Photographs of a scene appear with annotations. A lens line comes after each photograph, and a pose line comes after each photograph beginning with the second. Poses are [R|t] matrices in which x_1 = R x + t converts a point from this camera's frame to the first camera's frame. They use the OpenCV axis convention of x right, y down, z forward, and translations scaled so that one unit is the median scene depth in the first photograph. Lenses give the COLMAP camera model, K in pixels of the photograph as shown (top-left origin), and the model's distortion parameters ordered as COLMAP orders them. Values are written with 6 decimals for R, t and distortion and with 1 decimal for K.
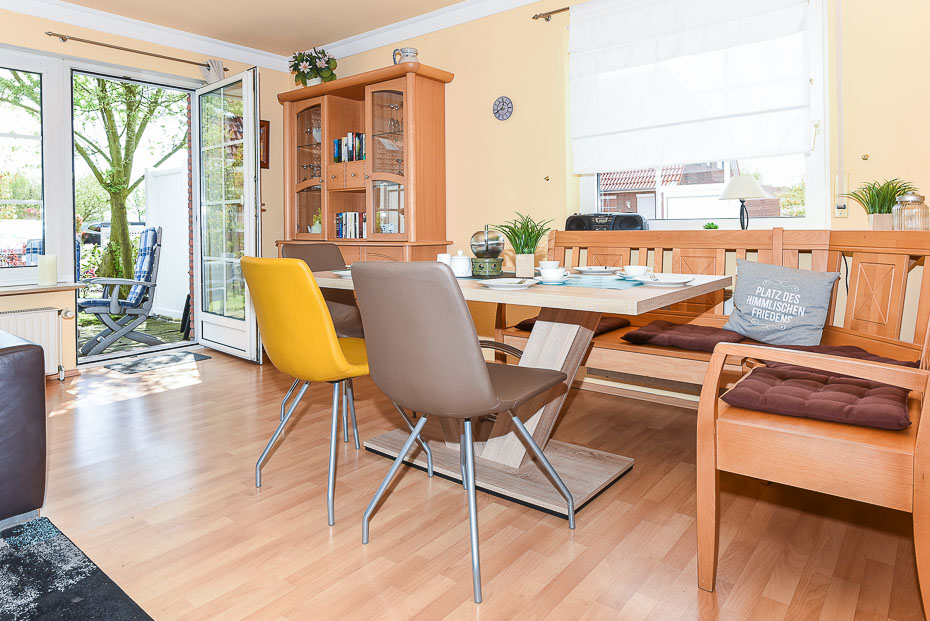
lens RADIAL K [[583.8, 0, 465.0], [0, 583.8, 310.5], [0, 0, 1]] dist [-0.003586, -0.002292]
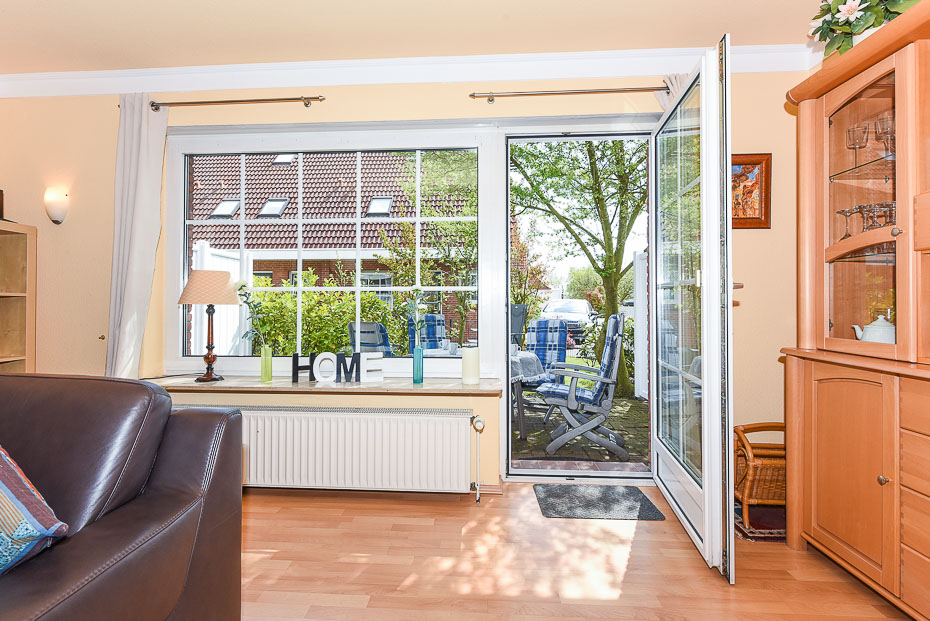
lens RADIAL K [[443.8, 0, 464.3], [0, 443.8, 266.6], [0, 0, 1]] dist [-0.001021, -0.000202]
pose [[0.590342, -0.056153, -0.805197, -0.156258], [-0.123417, 0.979567, -0.158799, -0.091218], [0.797662, 0.193121, 0.571349, 0.497092]]
